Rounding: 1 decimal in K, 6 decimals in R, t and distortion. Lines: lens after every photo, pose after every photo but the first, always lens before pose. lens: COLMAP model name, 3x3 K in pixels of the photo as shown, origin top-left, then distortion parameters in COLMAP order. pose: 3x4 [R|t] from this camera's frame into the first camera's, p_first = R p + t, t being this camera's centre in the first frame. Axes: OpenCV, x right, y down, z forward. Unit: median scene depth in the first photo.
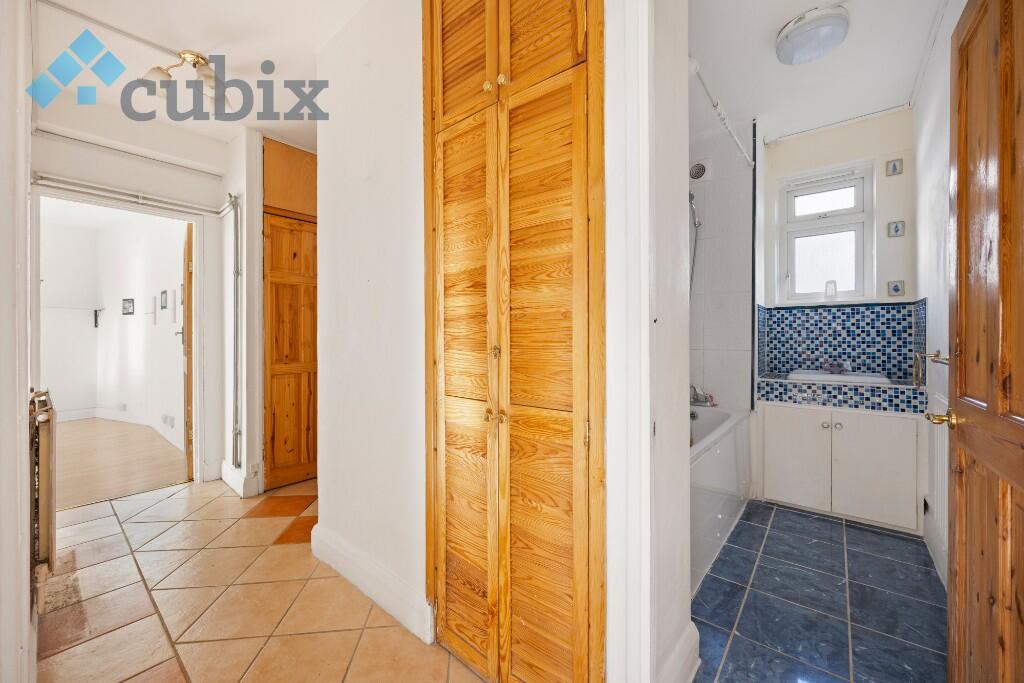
lens RADIAL K [[406.8, 0, 502.4], [0, 406.8, 330.9], [0, 0, 1]] dist [-0.003180, -0.000170]
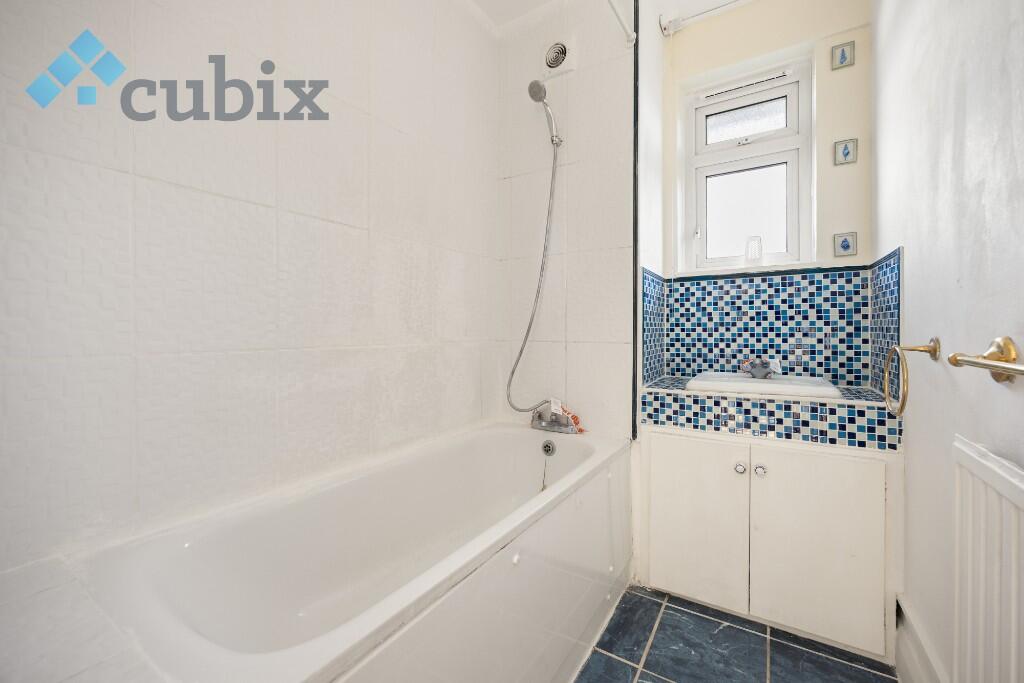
lens RADIAL K [[406.8, 0, 502.4], [0, 406.8, 330.9], [0, 0, 1]] dist [-0.003180, -0.000170]
pose [[0.994109, -0.009124, 0.108001, 0.351392], [0.006881, 0.999753, 0.021128, 0.014566], [-0.108167, -0.020261, 0.993926, 0.408464]]
